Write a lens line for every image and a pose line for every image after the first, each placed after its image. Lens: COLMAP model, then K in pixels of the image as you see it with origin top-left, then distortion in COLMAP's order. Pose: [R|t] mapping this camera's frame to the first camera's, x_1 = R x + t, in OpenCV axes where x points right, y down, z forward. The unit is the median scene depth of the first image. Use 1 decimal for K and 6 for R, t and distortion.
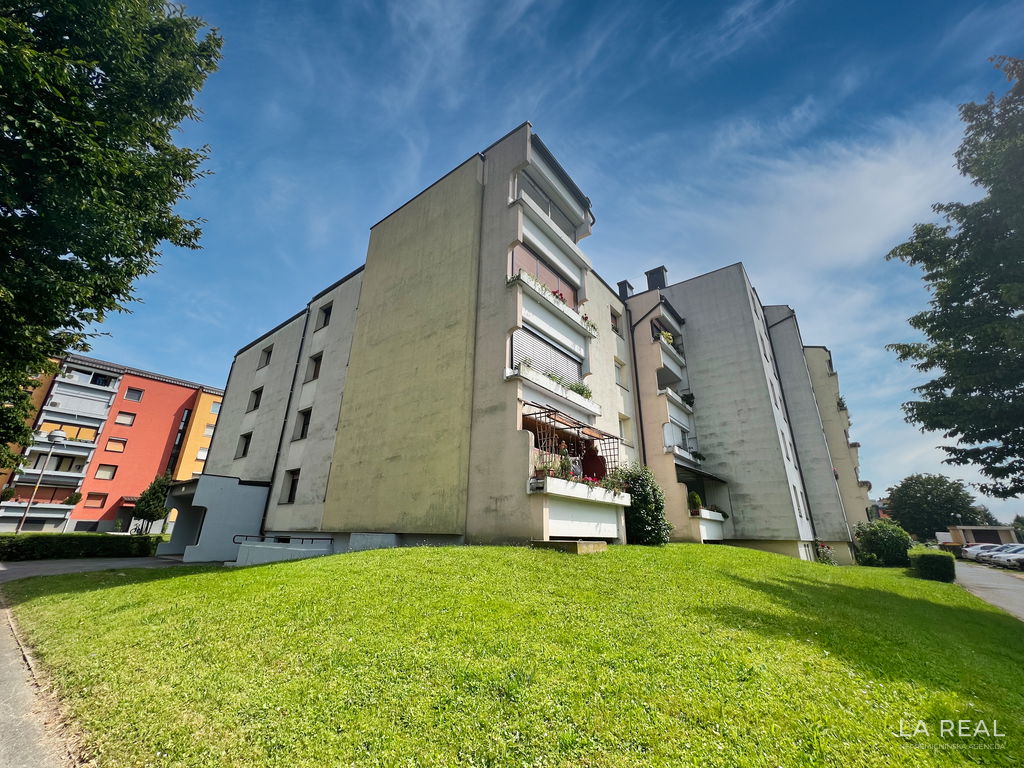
lens RADIAL K [[409.5, 0, 513.5], [0, 409.5, 382.1], [0, 0, 1]] dist [-0.002379, 0.000684]
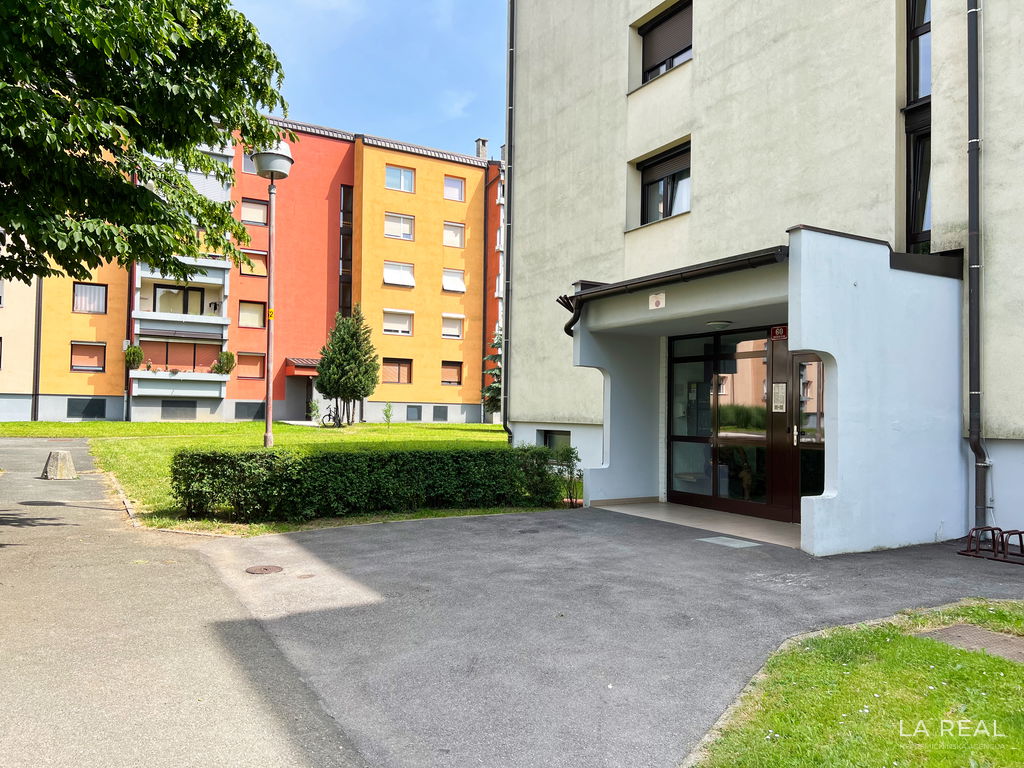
lens RADIAL K [[775.0, 0, 511.5], [0, 775.0, 386.5], [0, 0, 1]] dist [0.035315, -0.001468]
pose [[0.925761, -0.014299, -0.377839, -0.335558], [0.131494, 0.949085, 0.286262, 0.070186], [0.354508, -0.314694, 0.880507, 0.218750]]
